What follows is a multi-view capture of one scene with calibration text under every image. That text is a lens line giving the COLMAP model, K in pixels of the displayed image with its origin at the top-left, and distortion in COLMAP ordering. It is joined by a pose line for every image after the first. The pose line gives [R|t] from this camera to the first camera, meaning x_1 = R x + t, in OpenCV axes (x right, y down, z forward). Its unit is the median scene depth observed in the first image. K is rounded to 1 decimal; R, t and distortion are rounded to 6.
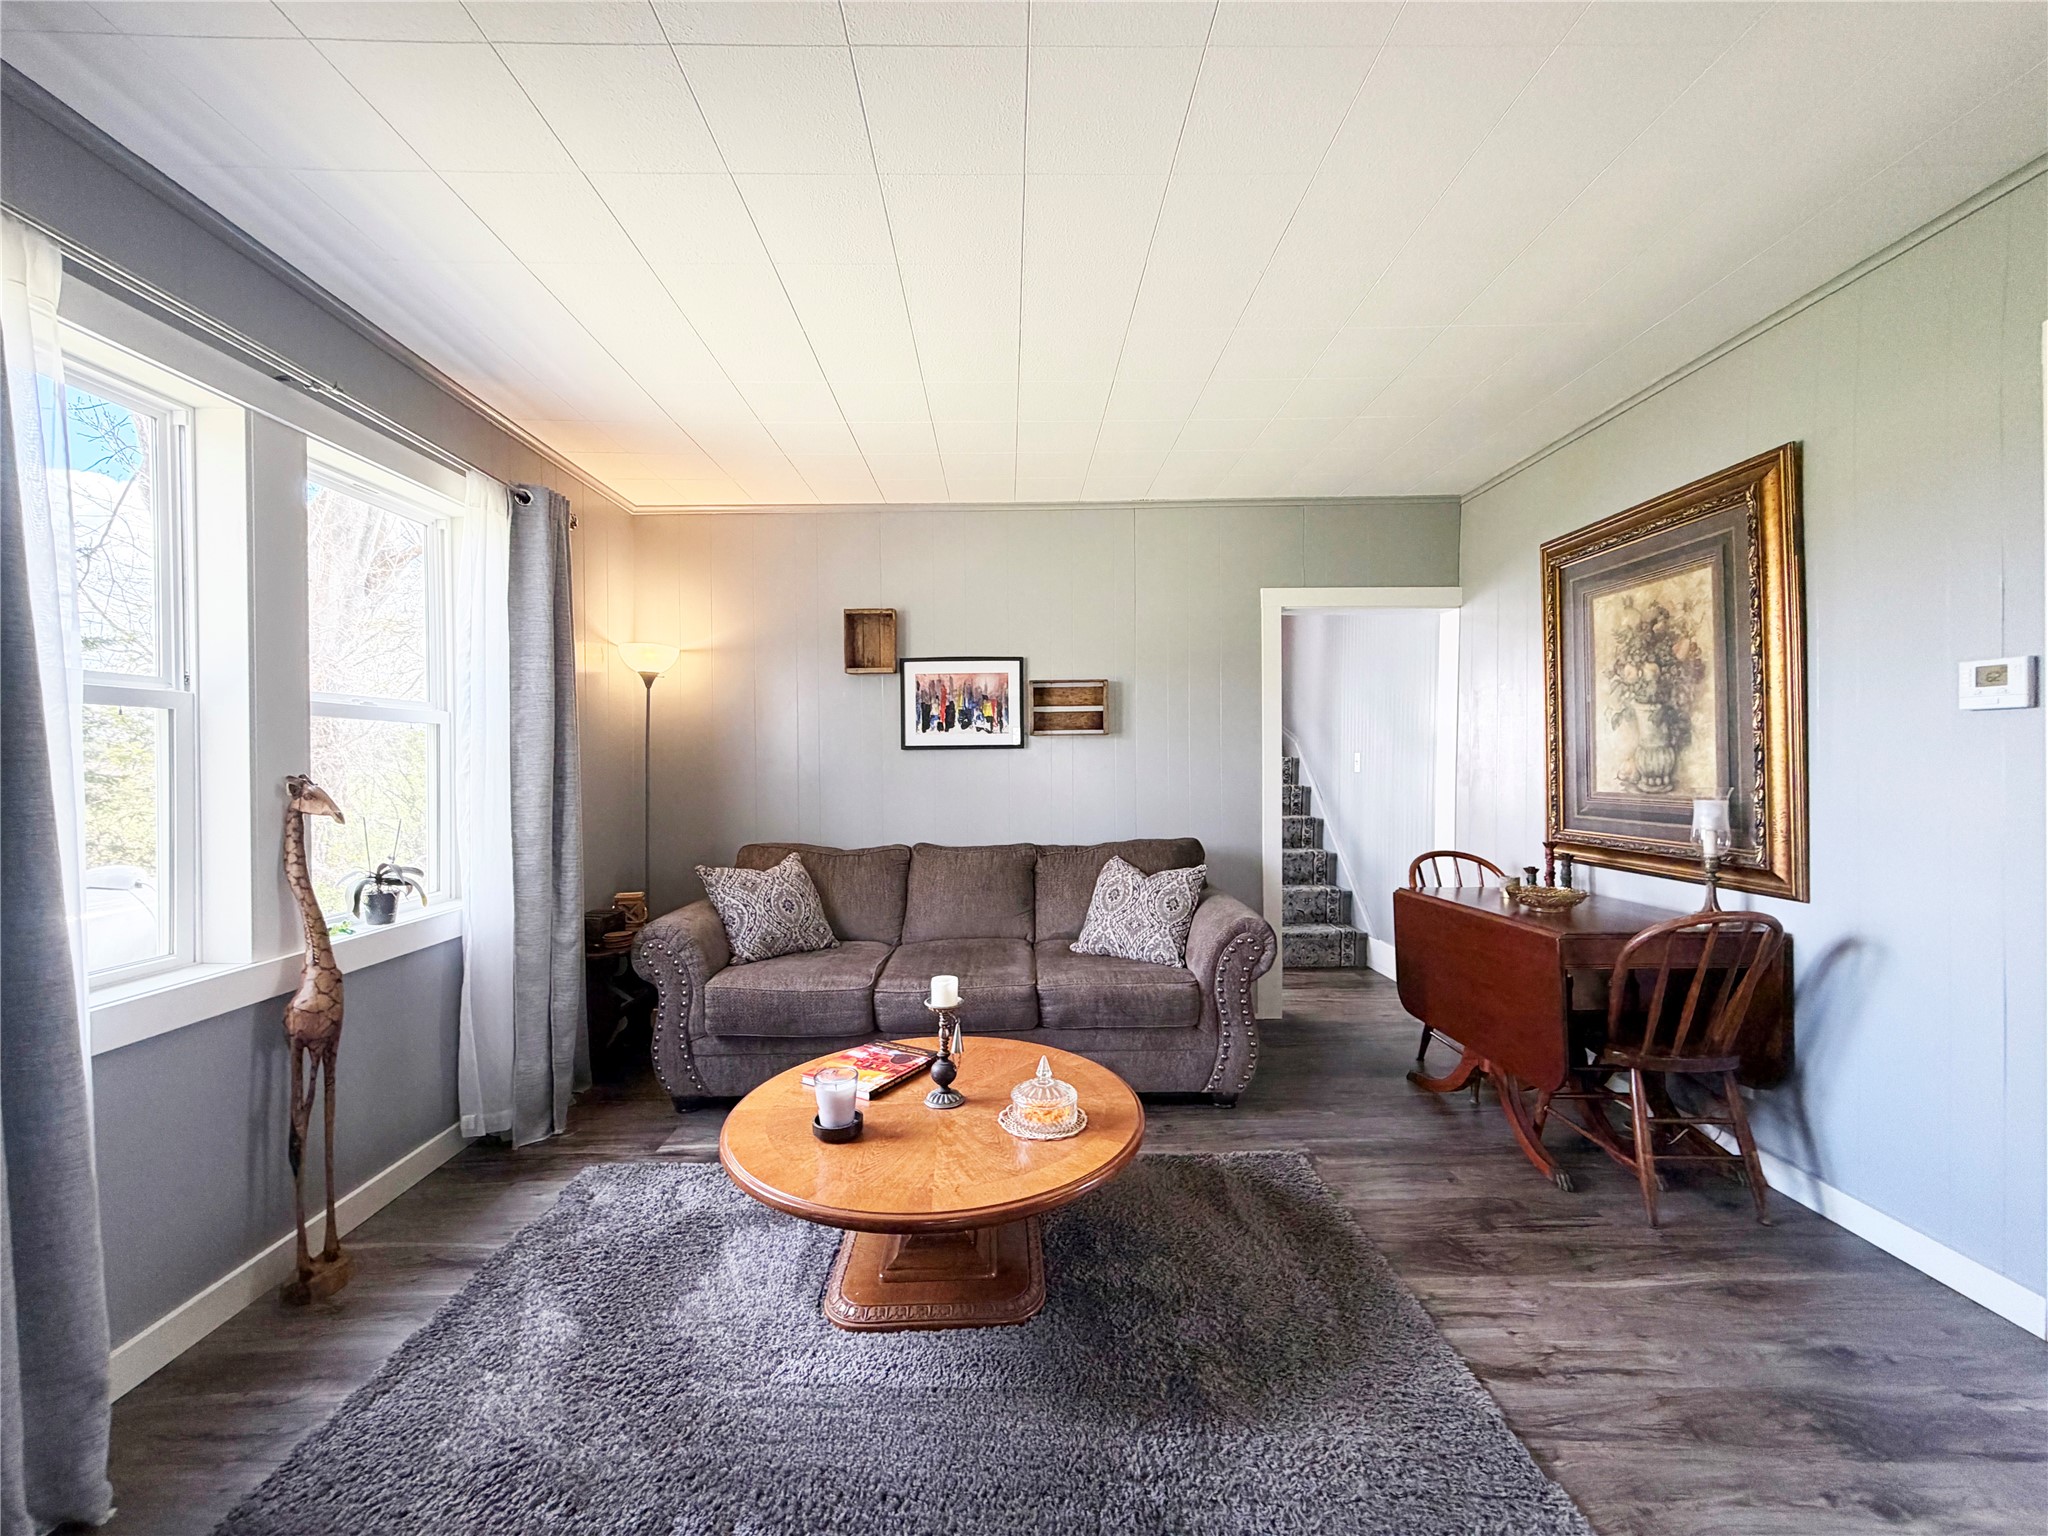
lens RADIAL K [[821.4, 0, 1024.0], [0, 821.4, 768.0], [0, 0, 1]] dist [-0.000788, 0.000165]
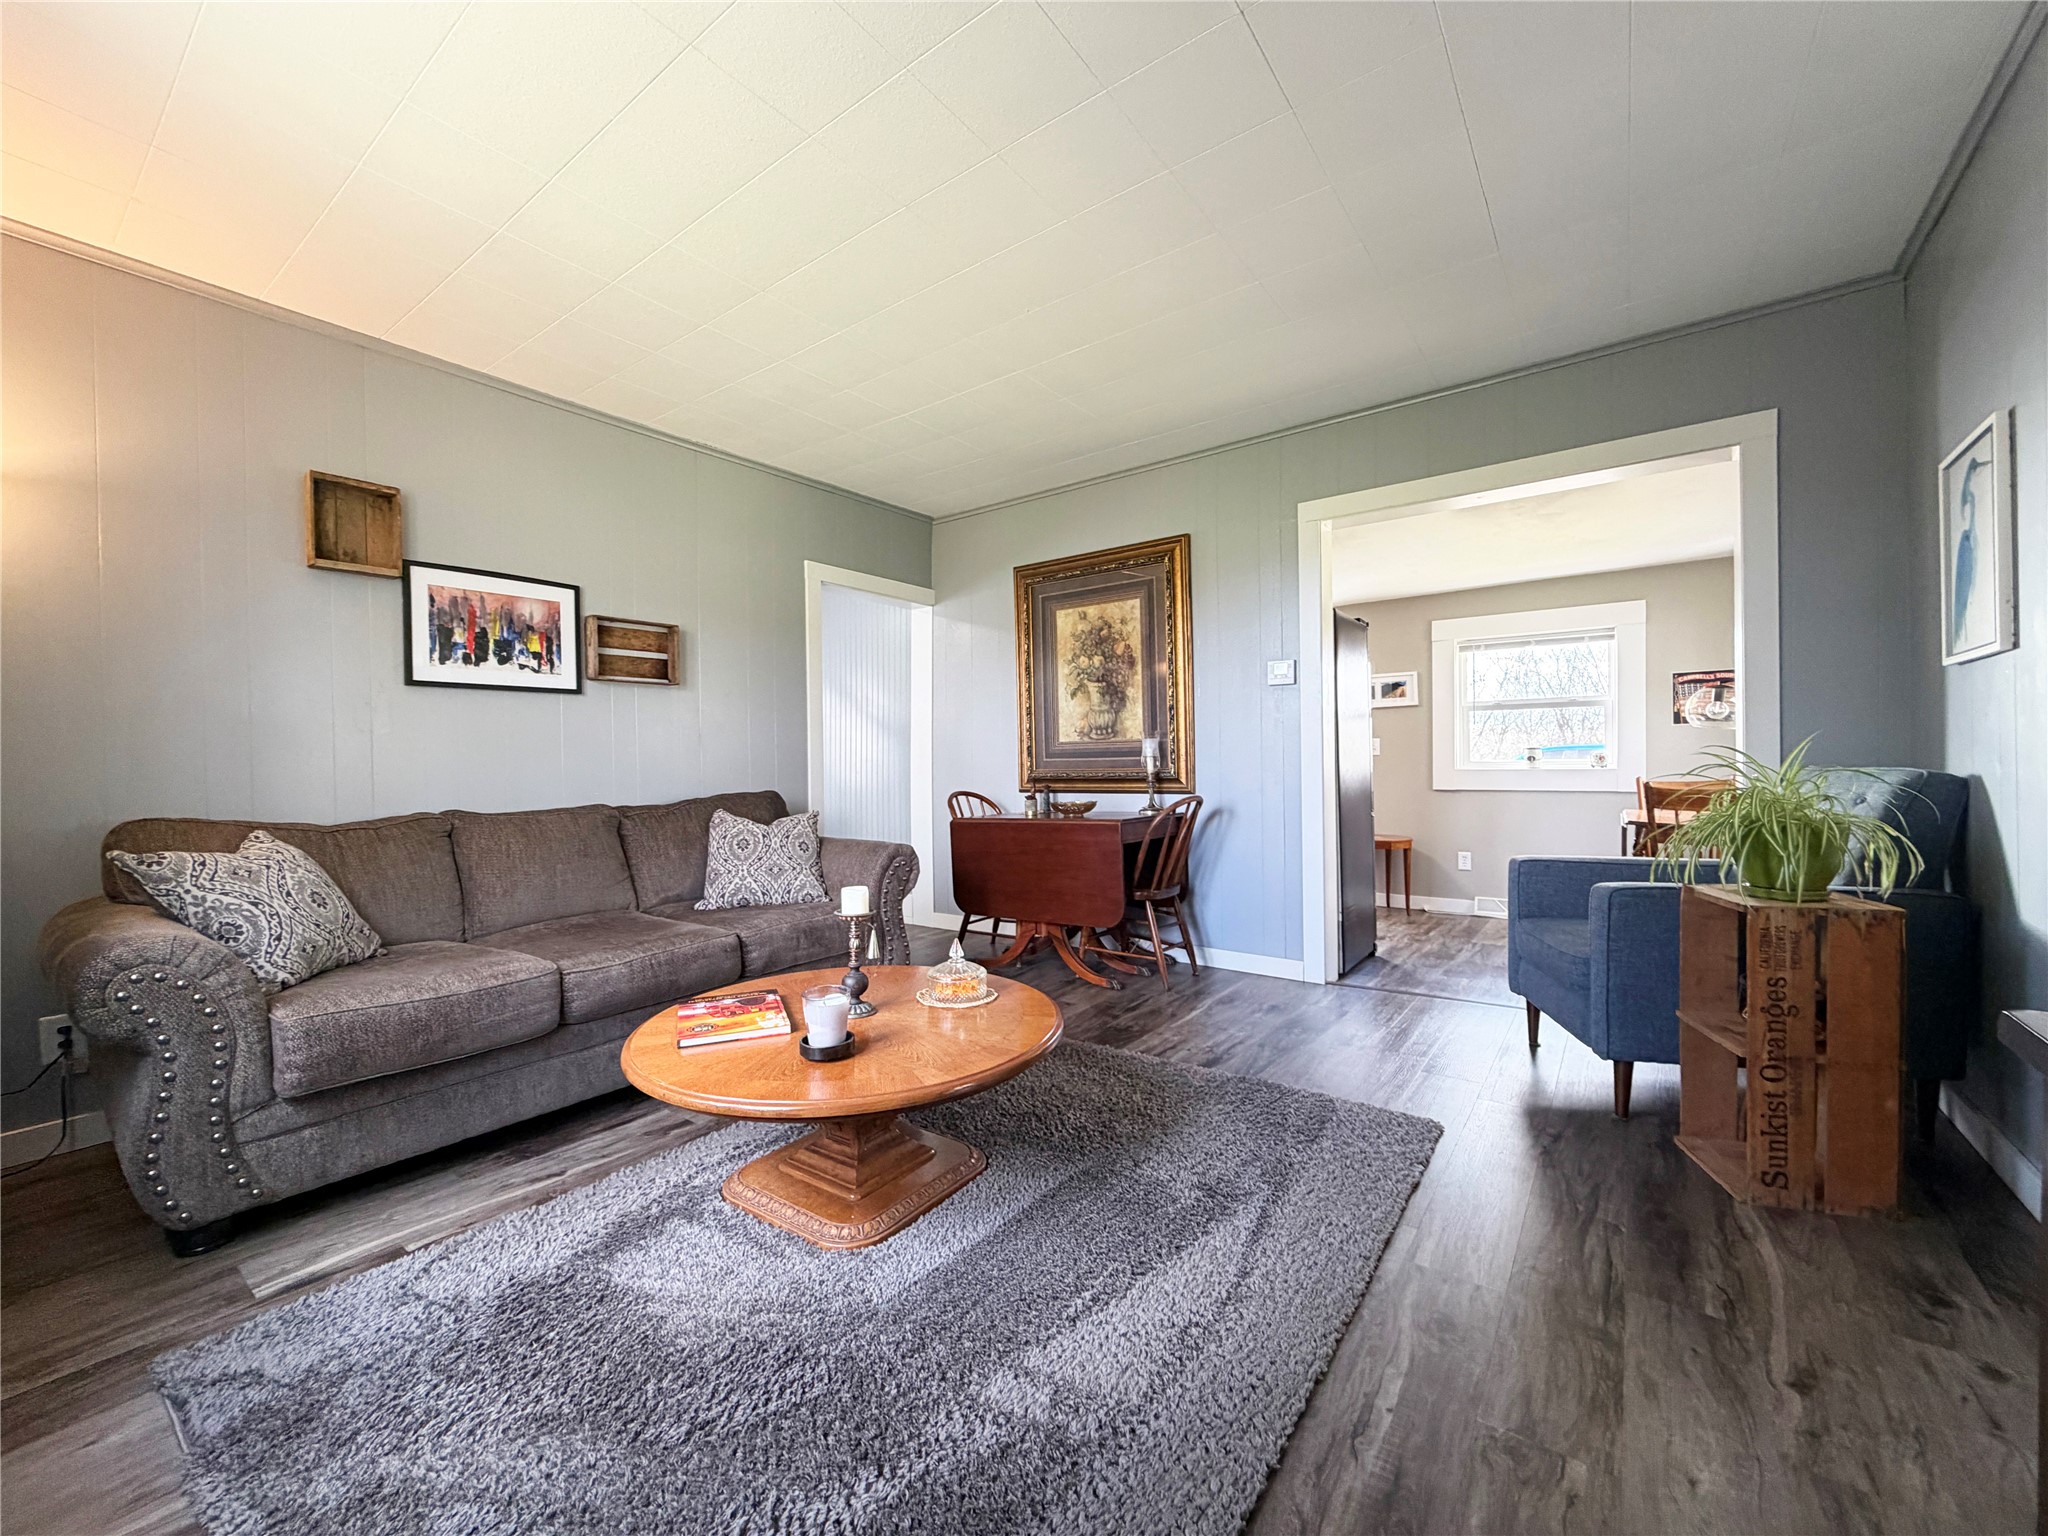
lens RADIAL K [[821.4, 0, 1024.0], [0, 821.4, 768.0], [0, 0, 1]] dist [-0.000788, 0.000165]
pose [[0.603901, -0.006615, 0.797032, -0.532972], [0.015956, 0.999866, -0.003791, 0.083687], [-0.796900, 0.015007, 0.603925, 0.169176]]
